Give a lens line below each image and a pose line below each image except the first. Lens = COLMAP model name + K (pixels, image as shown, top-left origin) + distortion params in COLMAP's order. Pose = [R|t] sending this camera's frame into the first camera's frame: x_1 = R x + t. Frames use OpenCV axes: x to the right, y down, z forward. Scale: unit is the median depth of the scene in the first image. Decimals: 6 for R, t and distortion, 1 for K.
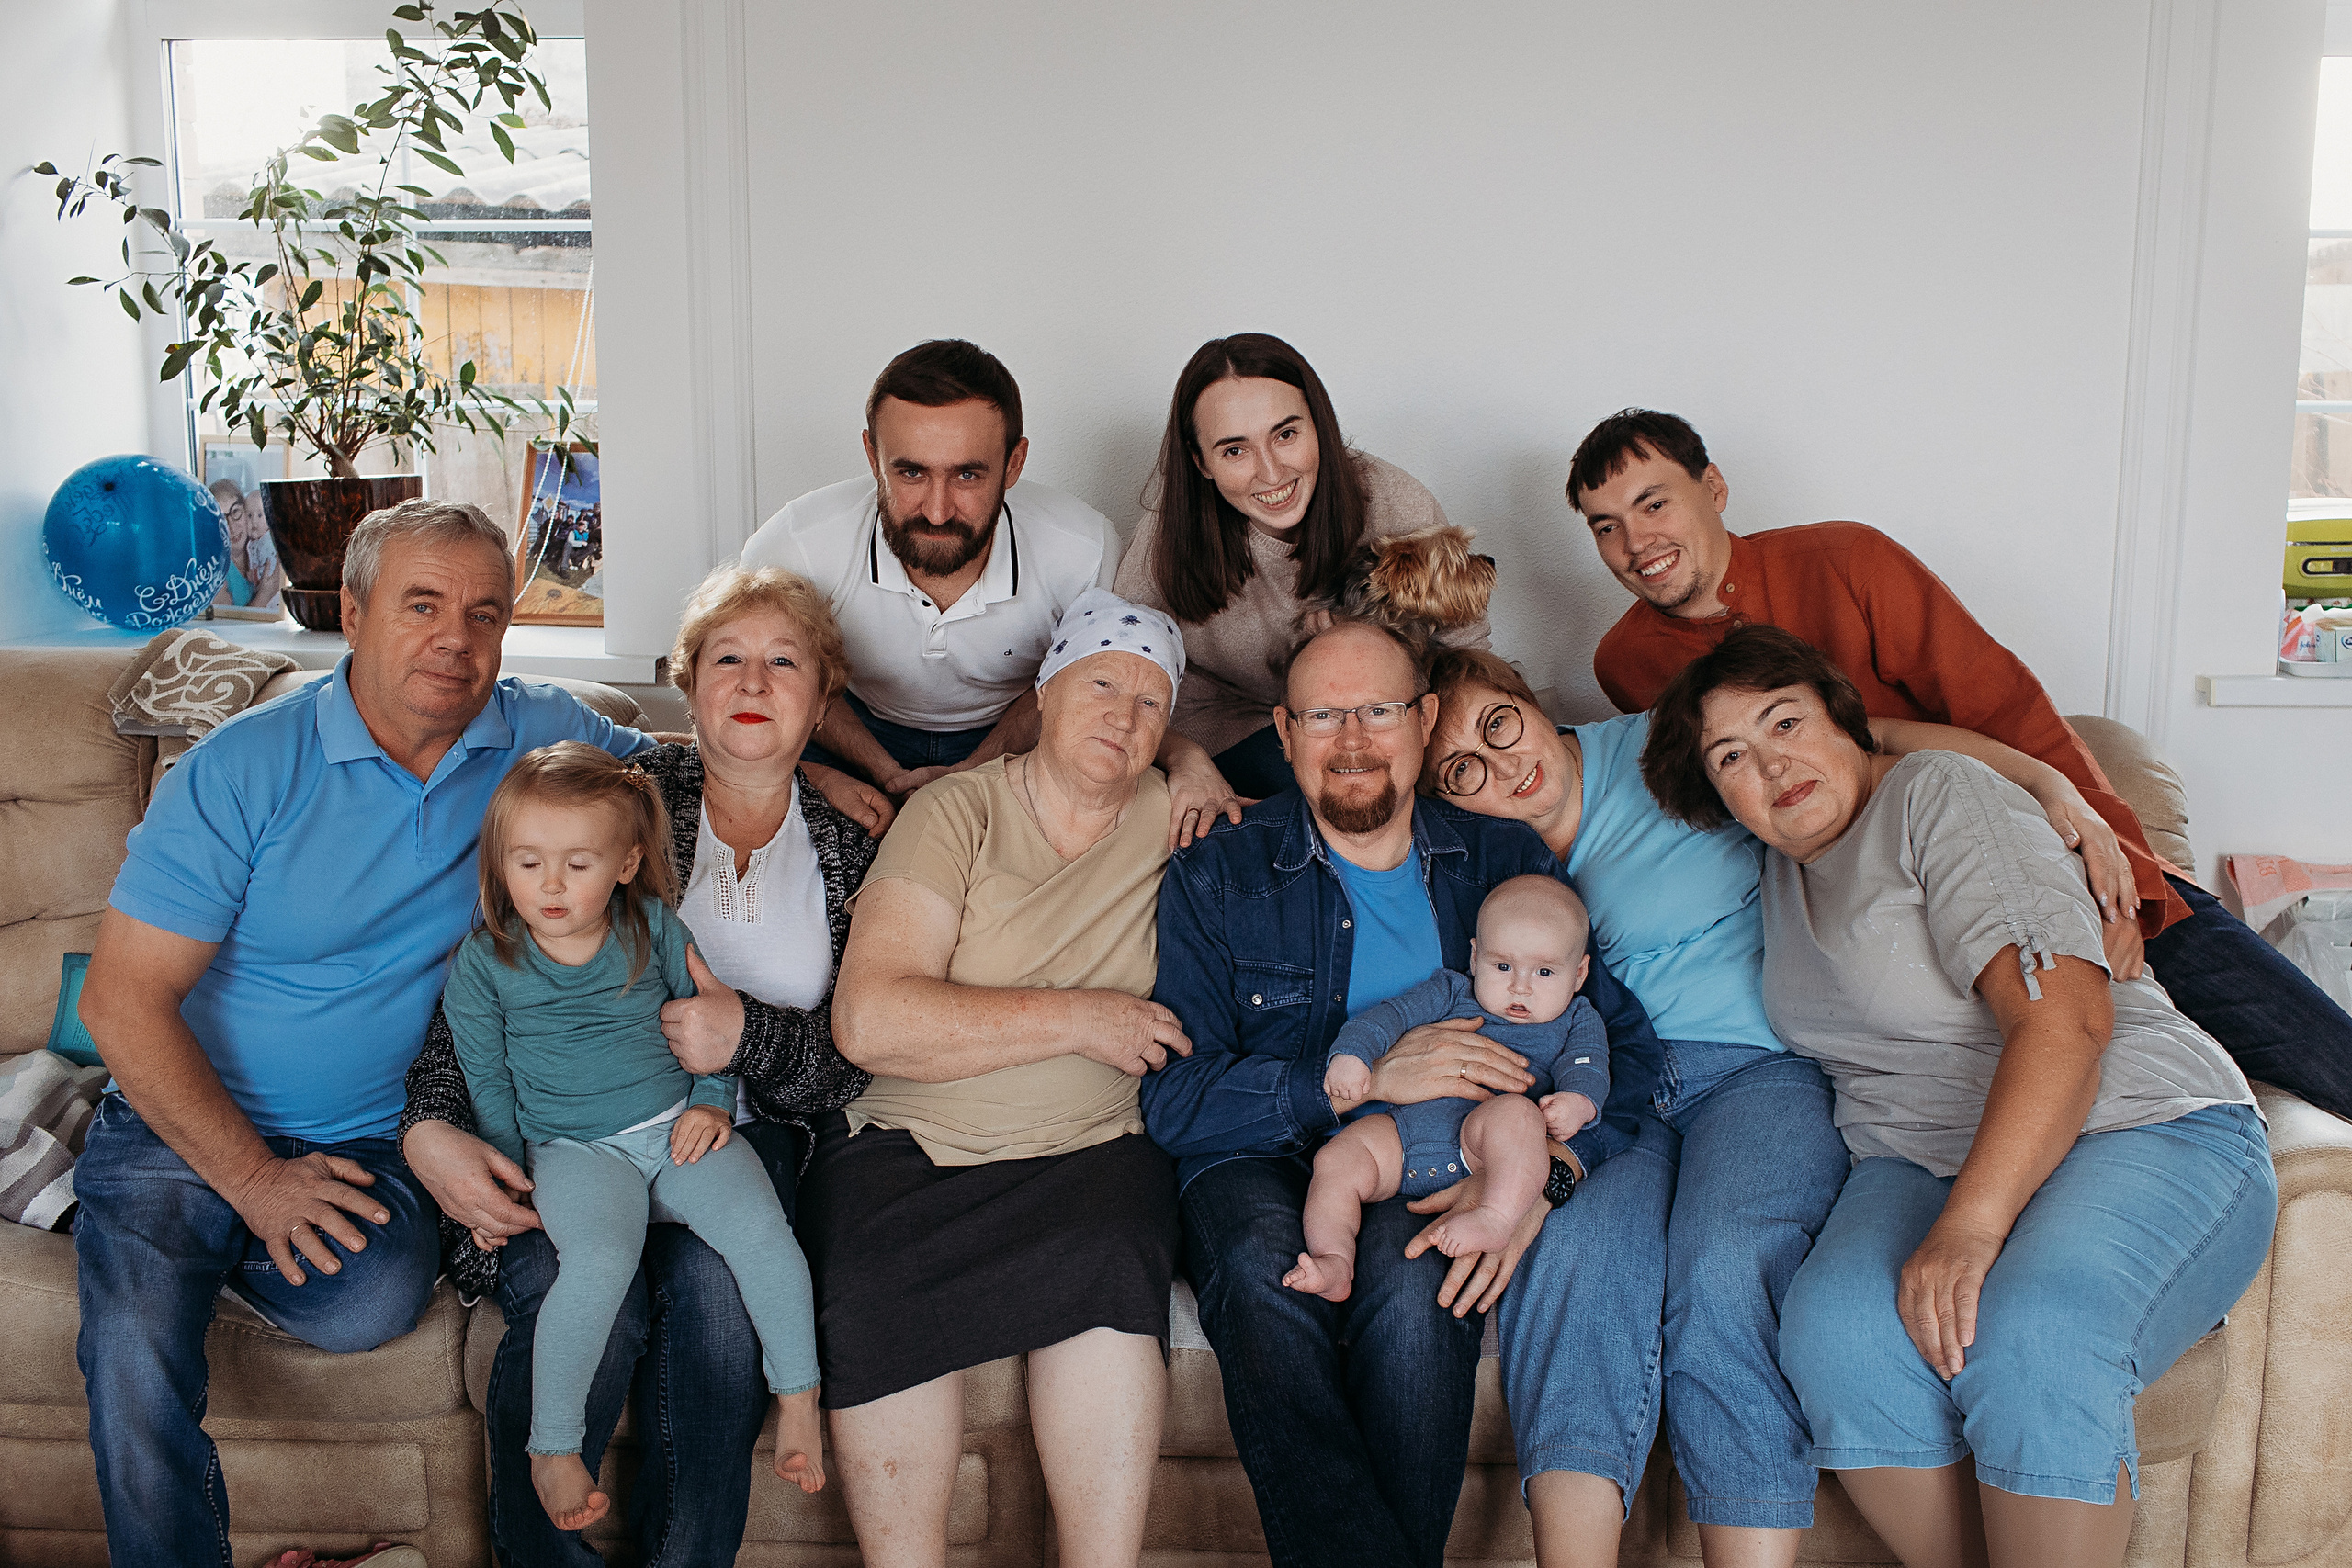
lens RADIAL K [[2429.8, 0, 1259.0], [0, 2429.8, 765.3], [0, 0, 1]] dist [0.003983, 0.007247]
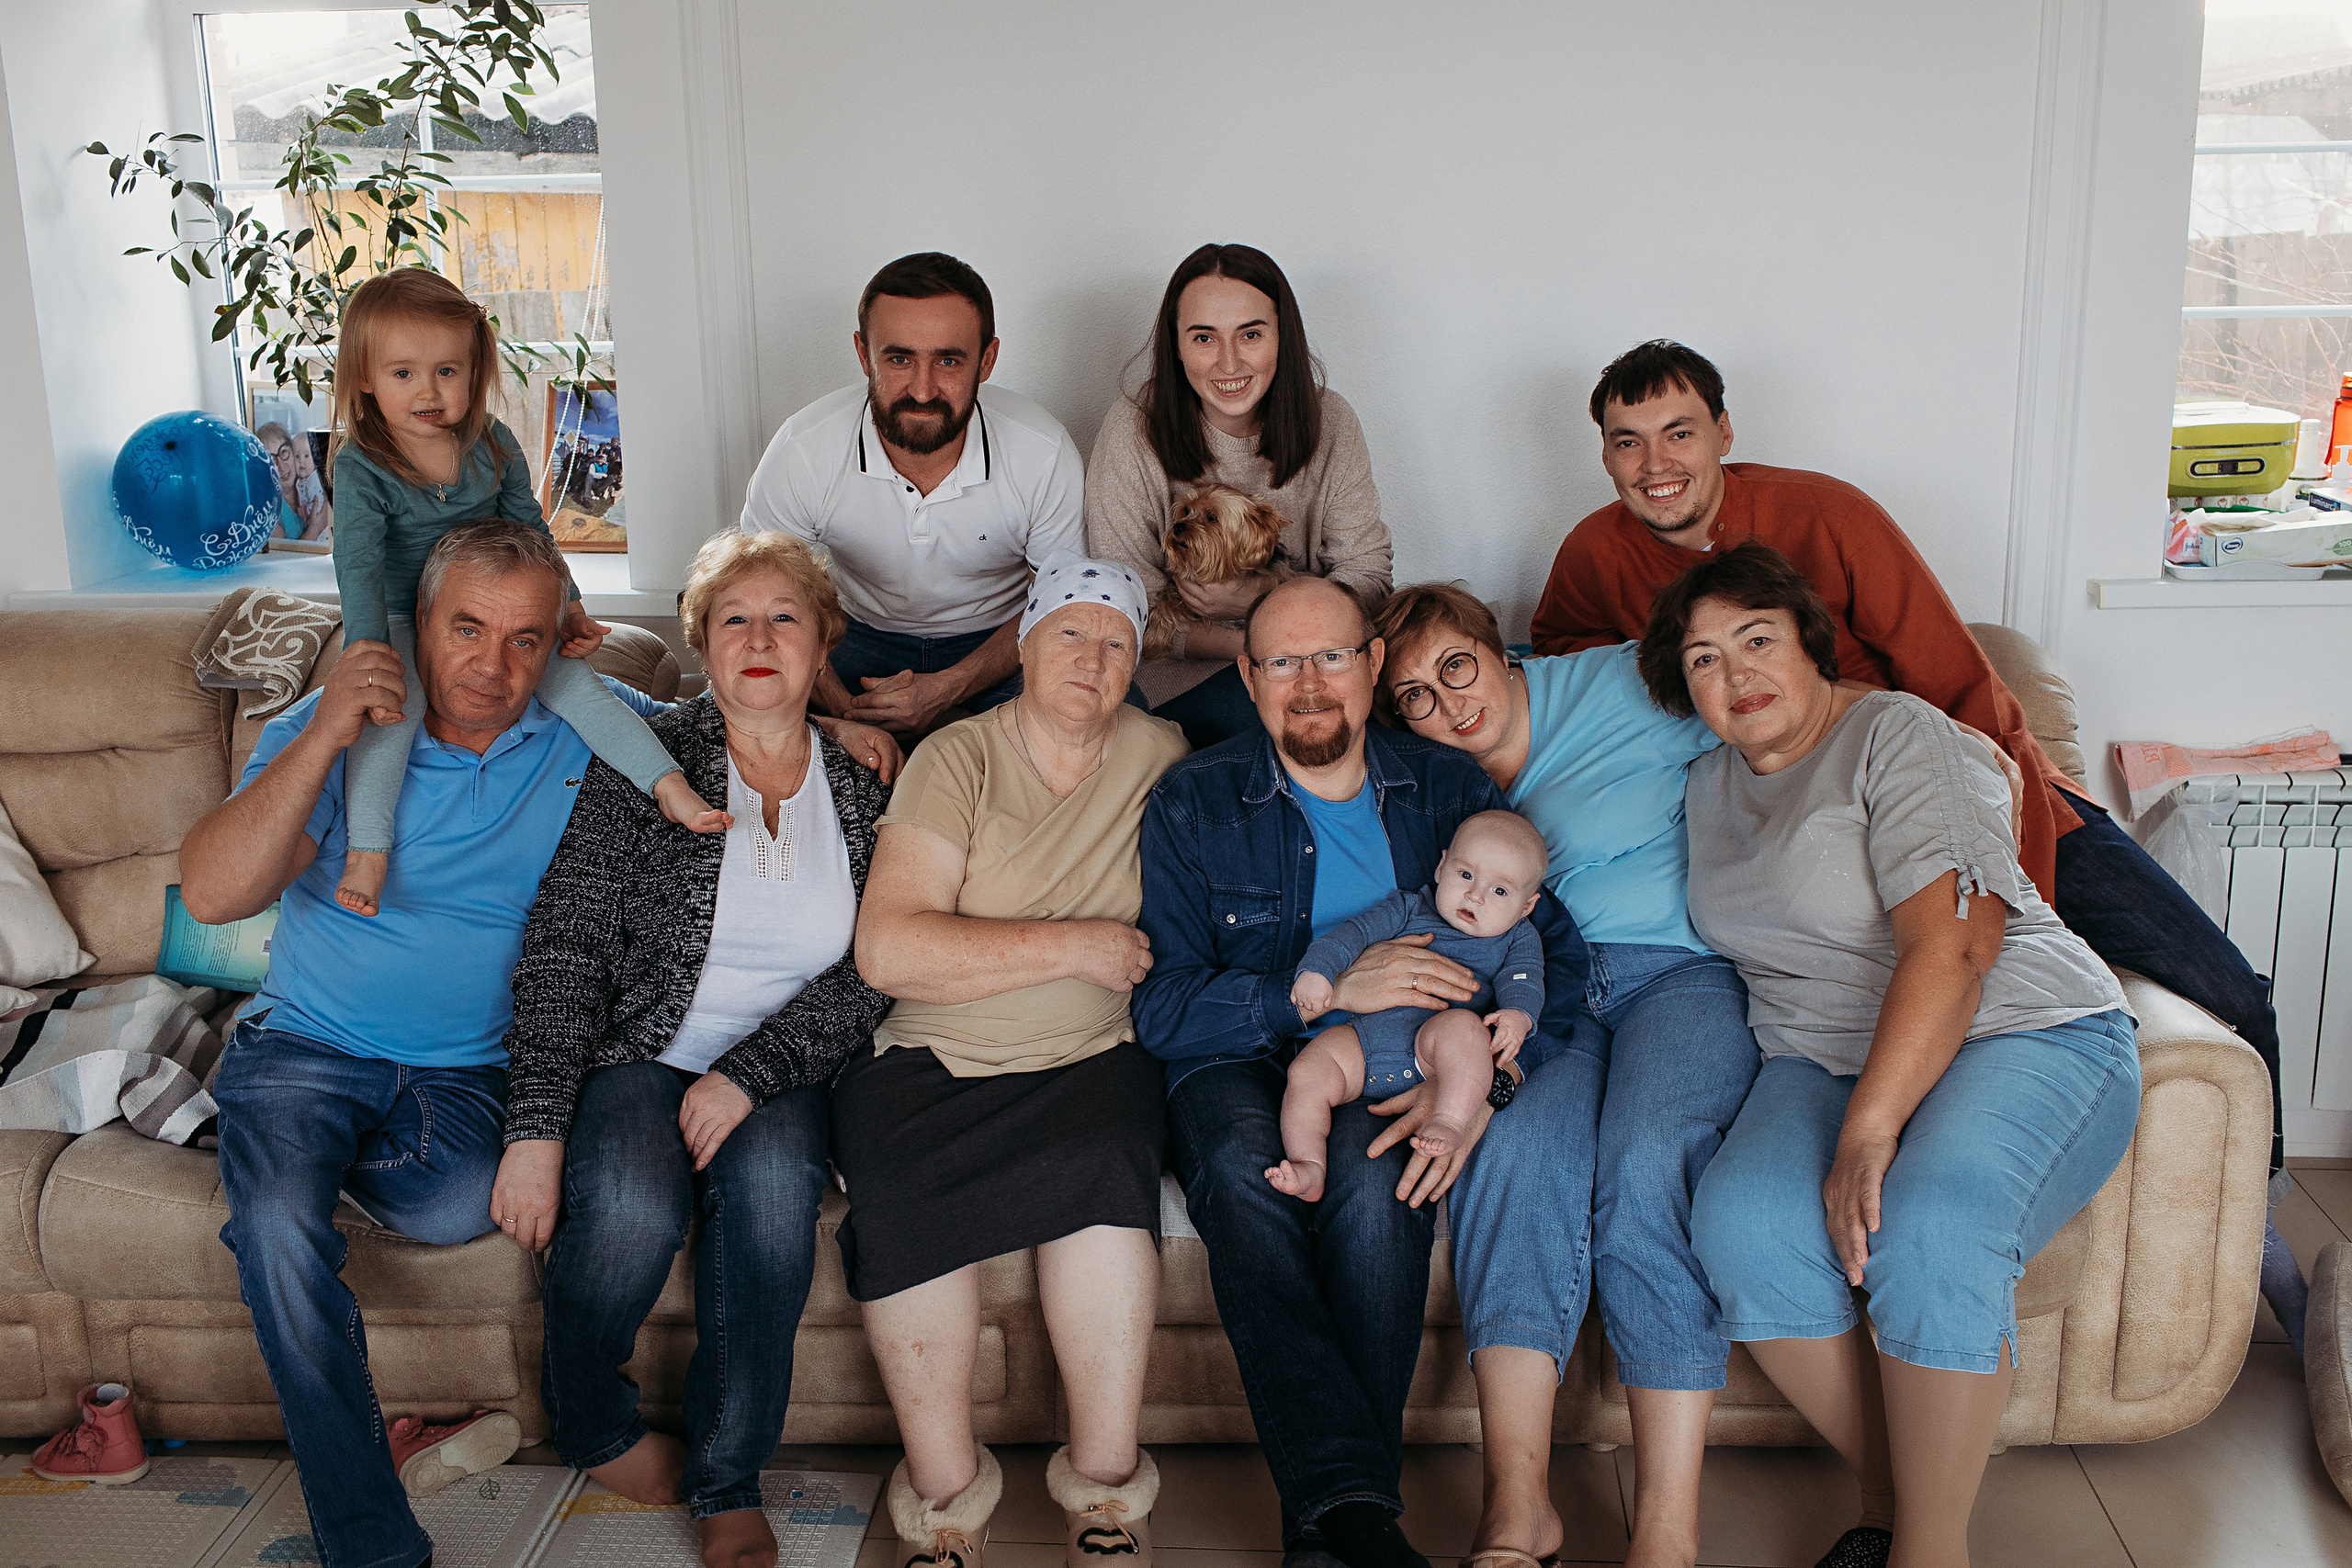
lens RADIAL K [[2348.9, 0, 1196.1], [0, 2348.9, 722.4], [0, 0, 1]] dist [0.003424, 0.007835]
pose [[0.999571, -0.023224, -0.017860, 0.004598], [0.024450, 0.997118, 0.071820, -0.070019], [0.016141, -0.072226, 0.997258, -0.072671]]
